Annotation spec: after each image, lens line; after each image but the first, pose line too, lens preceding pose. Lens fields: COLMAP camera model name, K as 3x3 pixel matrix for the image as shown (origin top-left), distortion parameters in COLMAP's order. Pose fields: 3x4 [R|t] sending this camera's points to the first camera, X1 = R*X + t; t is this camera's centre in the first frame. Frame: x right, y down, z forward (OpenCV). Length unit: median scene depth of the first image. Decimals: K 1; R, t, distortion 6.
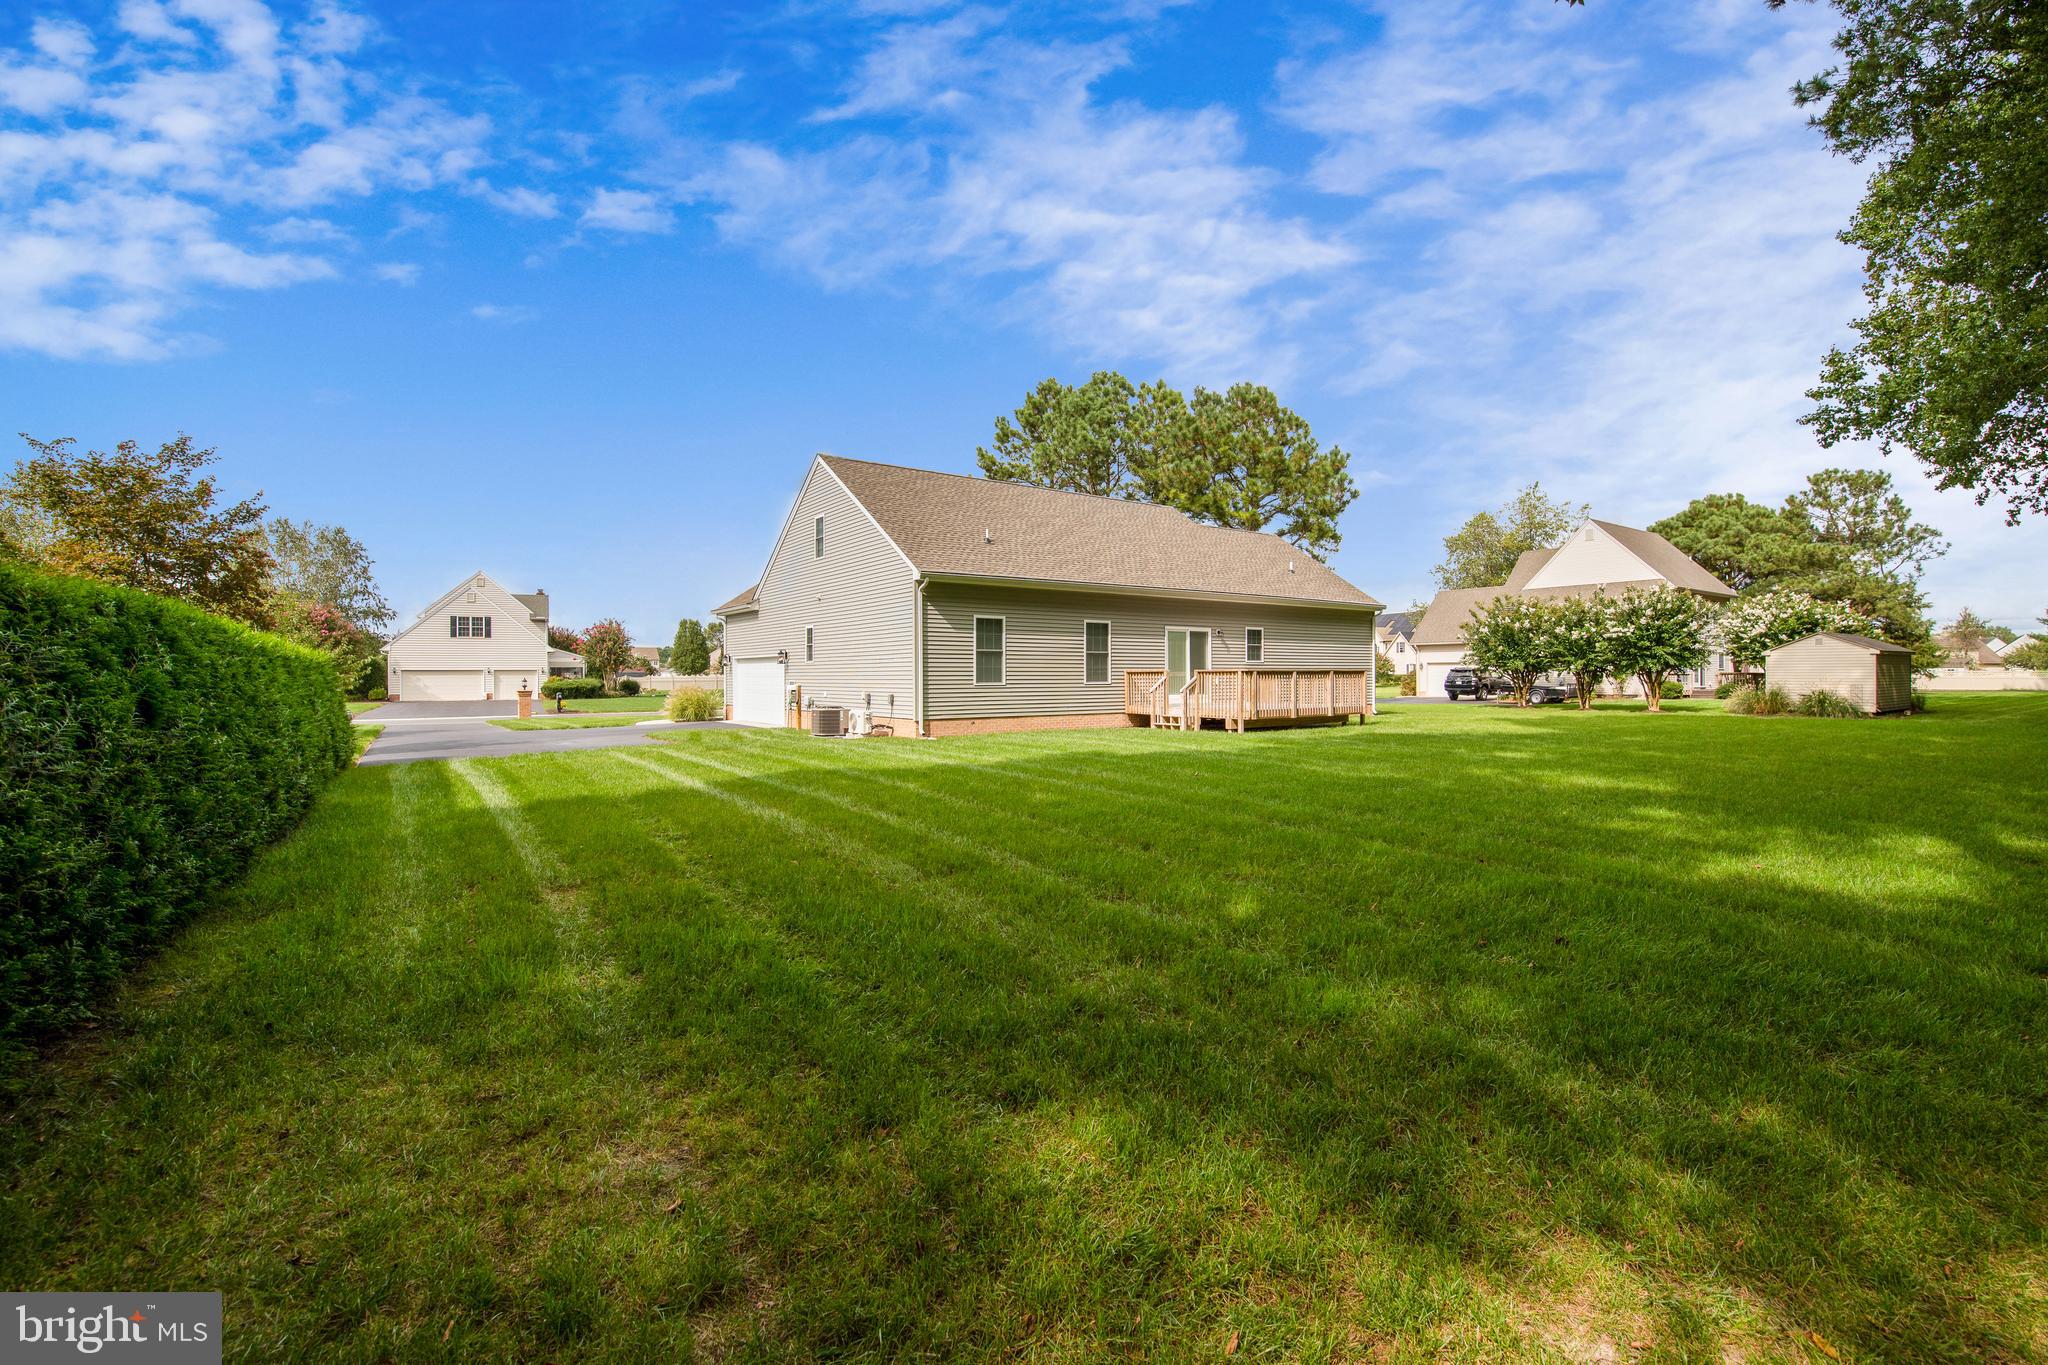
lens RADIAL K [[887.7, 0, 1024.0], [0, 887.7, 682.5], [0, 0, 1]] dist [-0.000335, -0.000016]
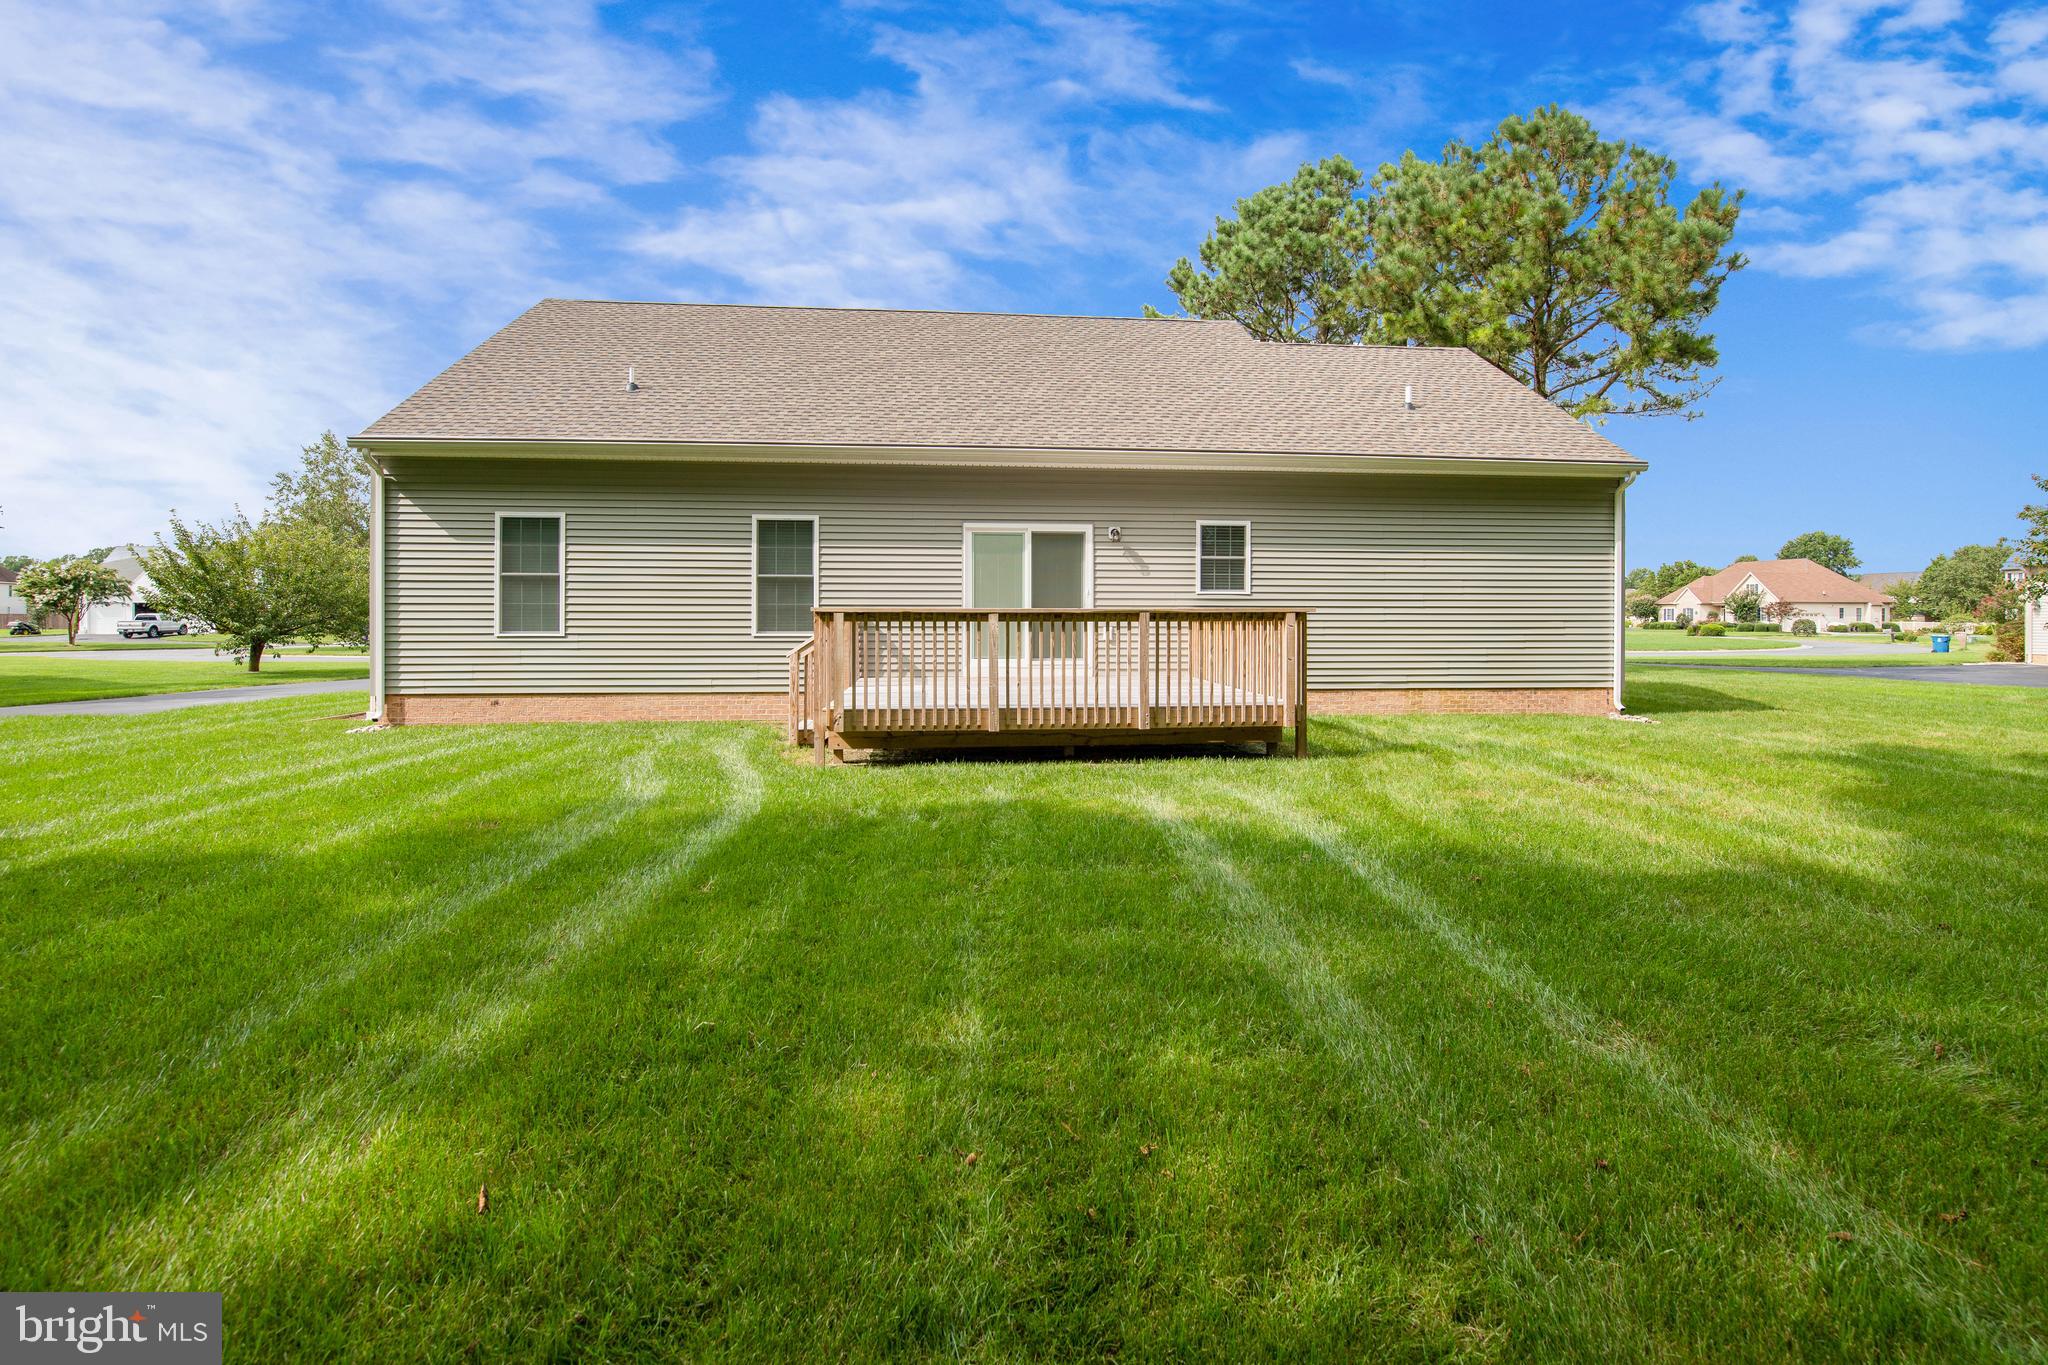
lens RADIAL K [[919.0, 0, 1025.3], [0, 919.0, 602.2], [0, 0, 1]] dist [0.000603, 0.000066]
pose [[0.870676, -0.000140, -0.491856, 0.438773], [-0.009458, 0.999810, -0.017026, -0.009581], [0.491765, 0.019476, 0.870510, 0.551496]]
